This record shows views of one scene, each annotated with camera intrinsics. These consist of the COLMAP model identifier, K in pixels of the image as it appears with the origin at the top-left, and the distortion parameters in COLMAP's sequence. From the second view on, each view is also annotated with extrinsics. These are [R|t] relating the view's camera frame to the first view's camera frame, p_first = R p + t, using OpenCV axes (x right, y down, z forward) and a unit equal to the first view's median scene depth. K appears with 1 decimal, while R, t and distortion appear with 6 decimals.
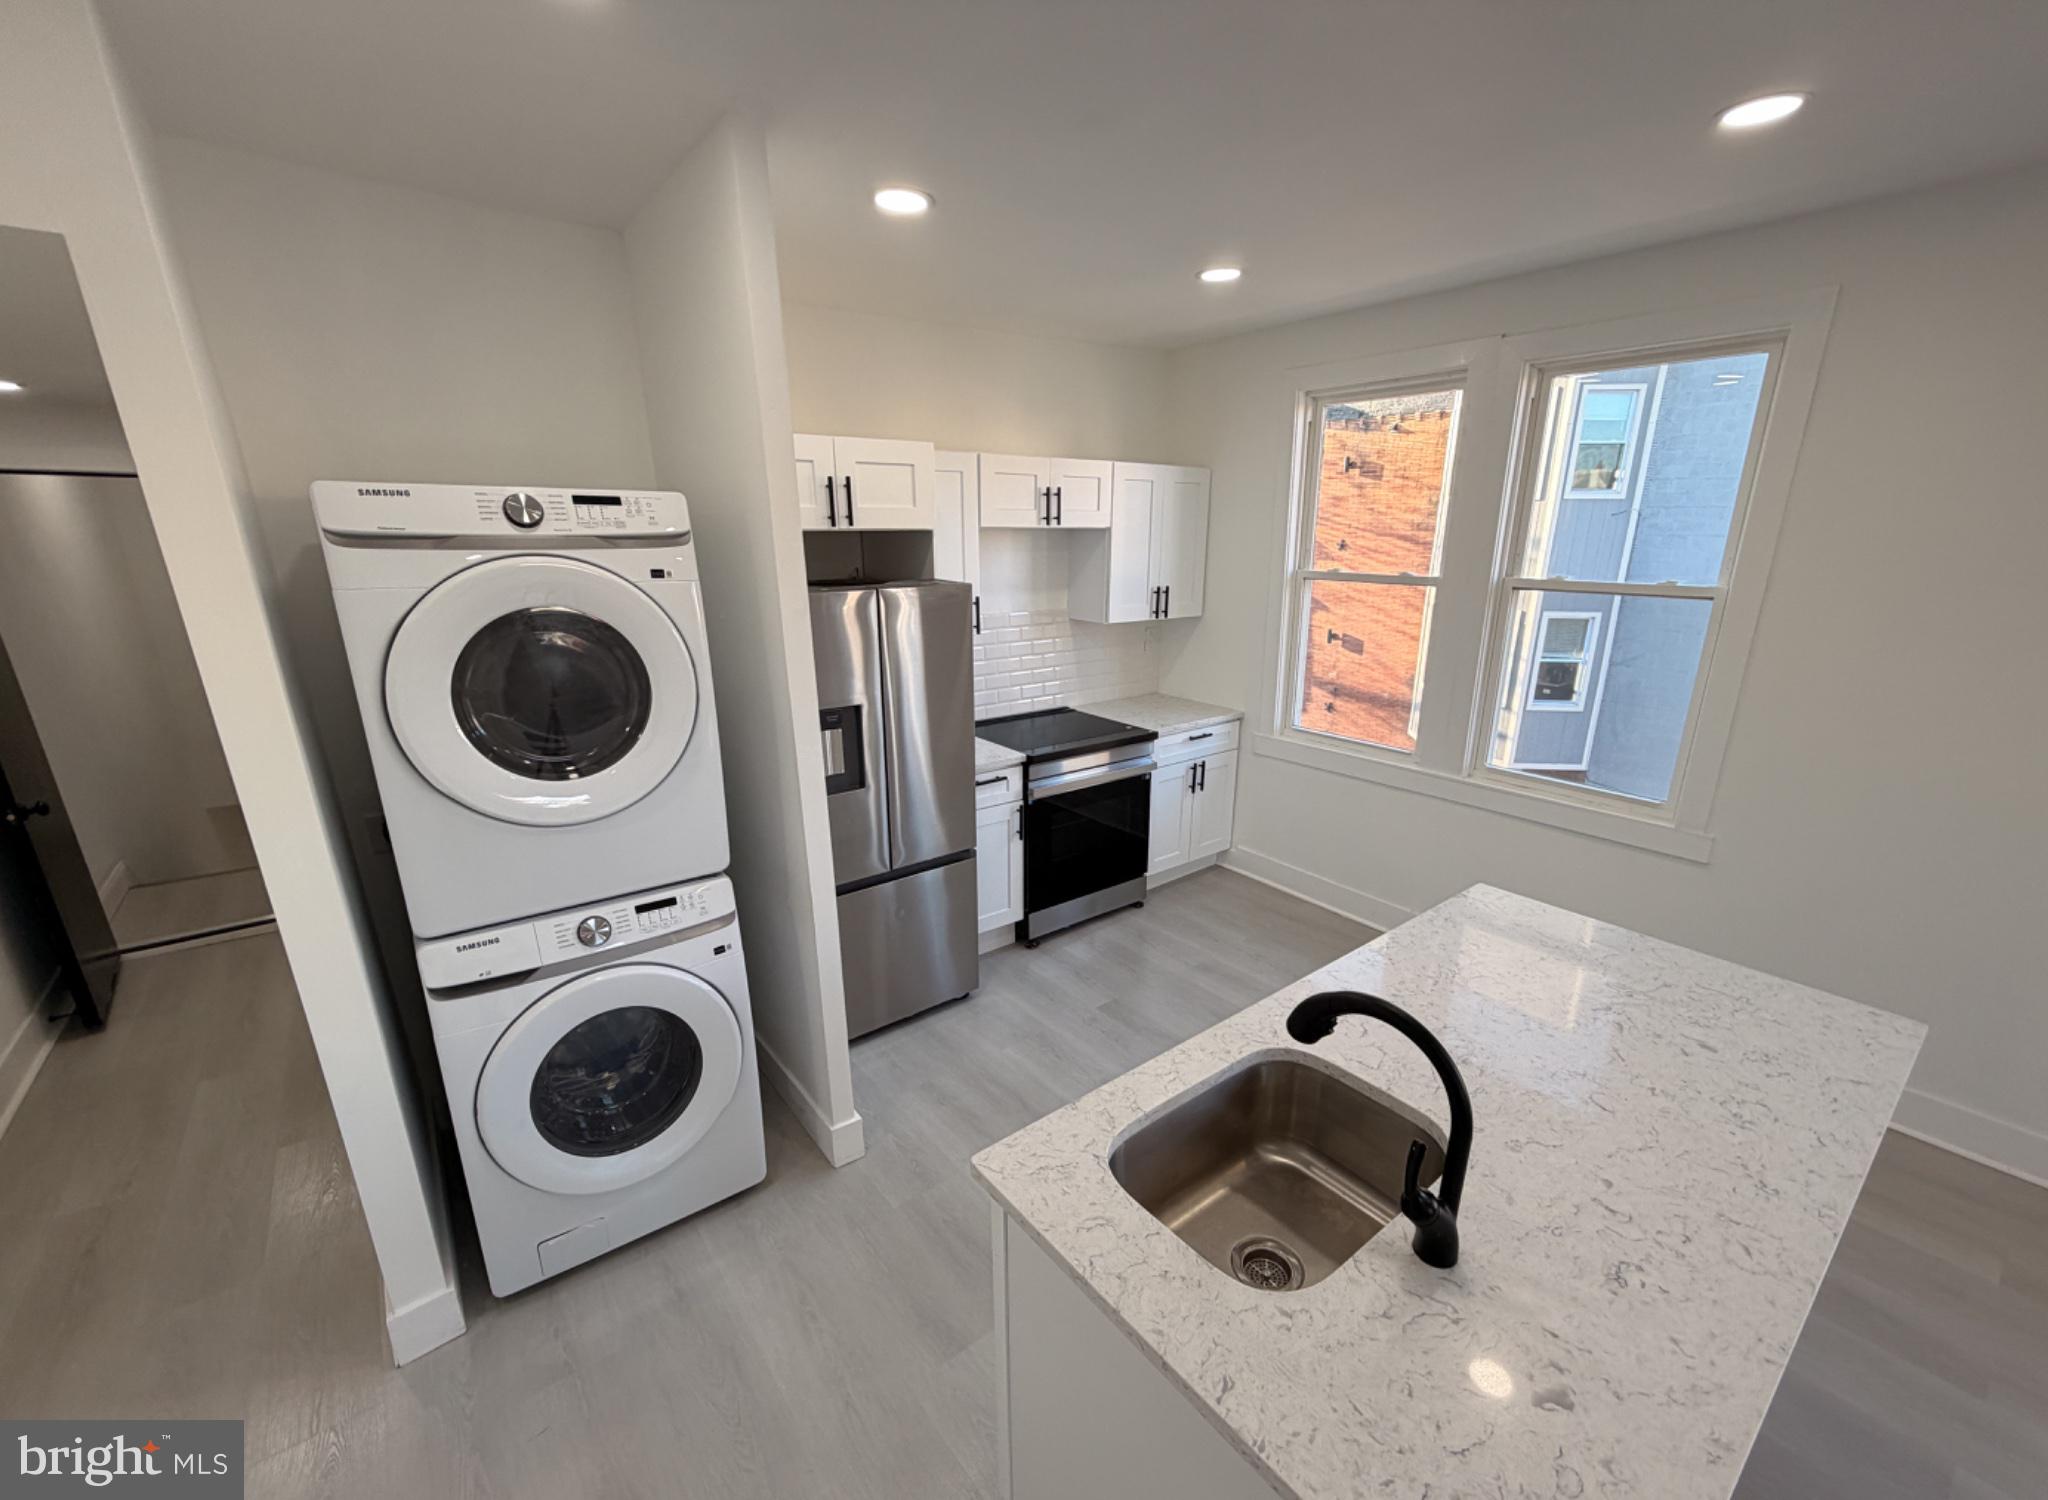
lens RADIAL K [[829.5, 0, 1034.2], [0, 829.5, 784.3], [0, 0, 1]] dist [0.002933, 0.000190]
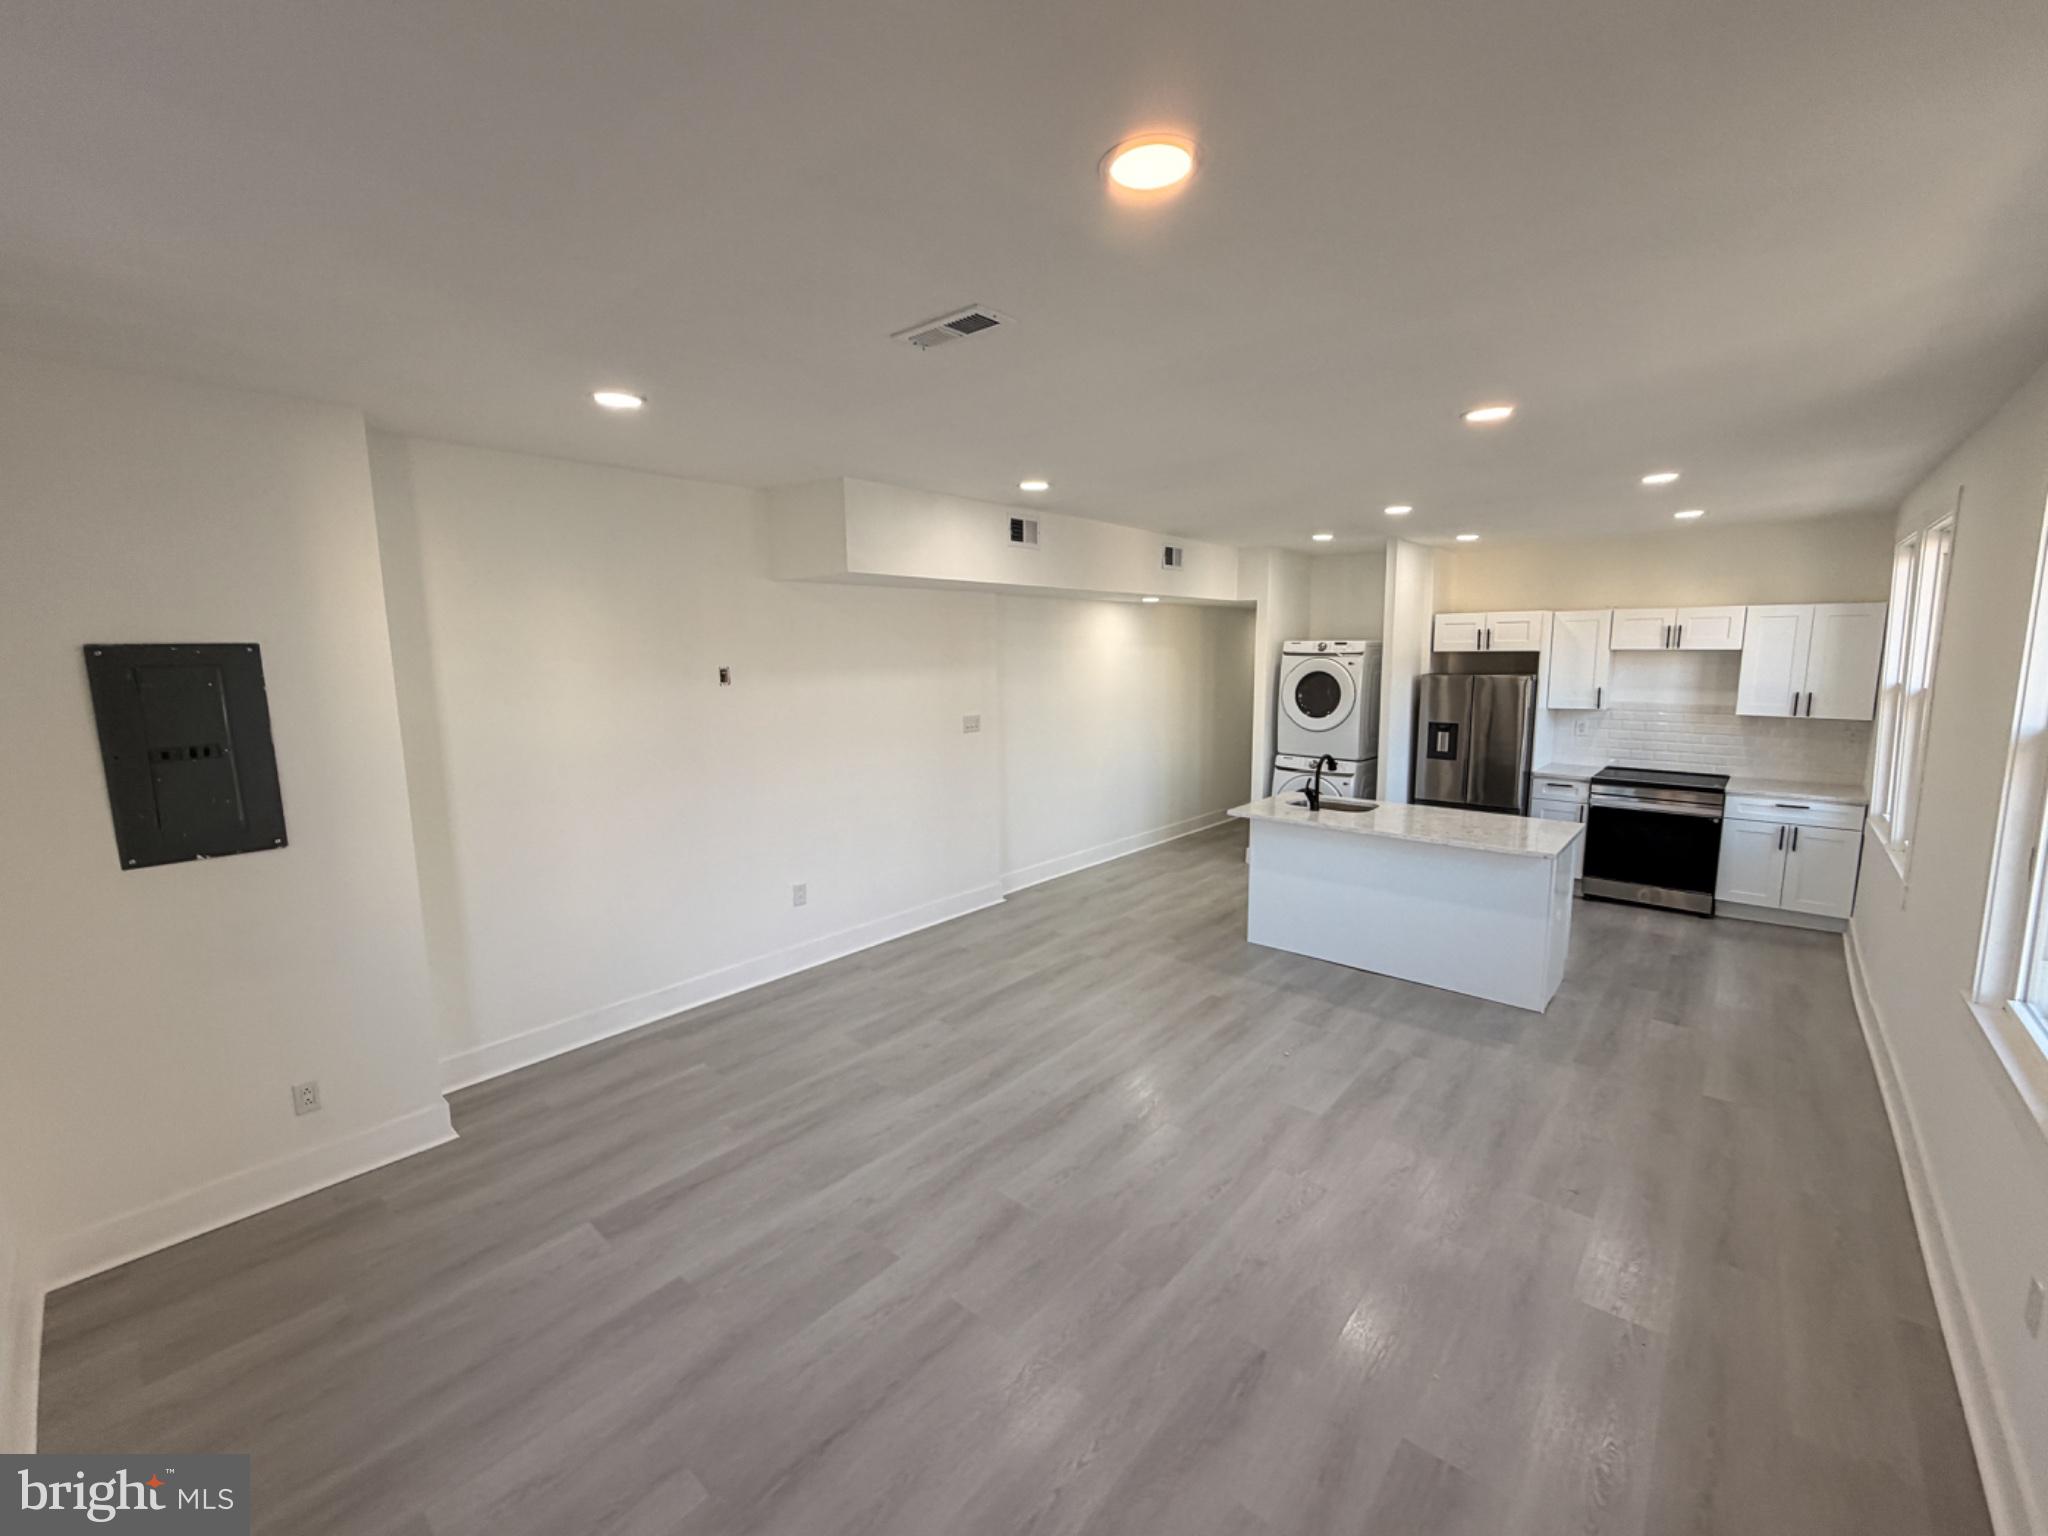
lens RADIAL K [[829.5, 0, 1022.9], [0, 829.5, 762.6], [0, 0, 1]] dist [0.002933, 0.000190]
pose [[0.184153, 0.135635, -0.973494, 1.779104], [-0.284668, 0.955344, 0.079256, 0.166164], [0.940772, 0.262528, 0.214541, -0.599624]]
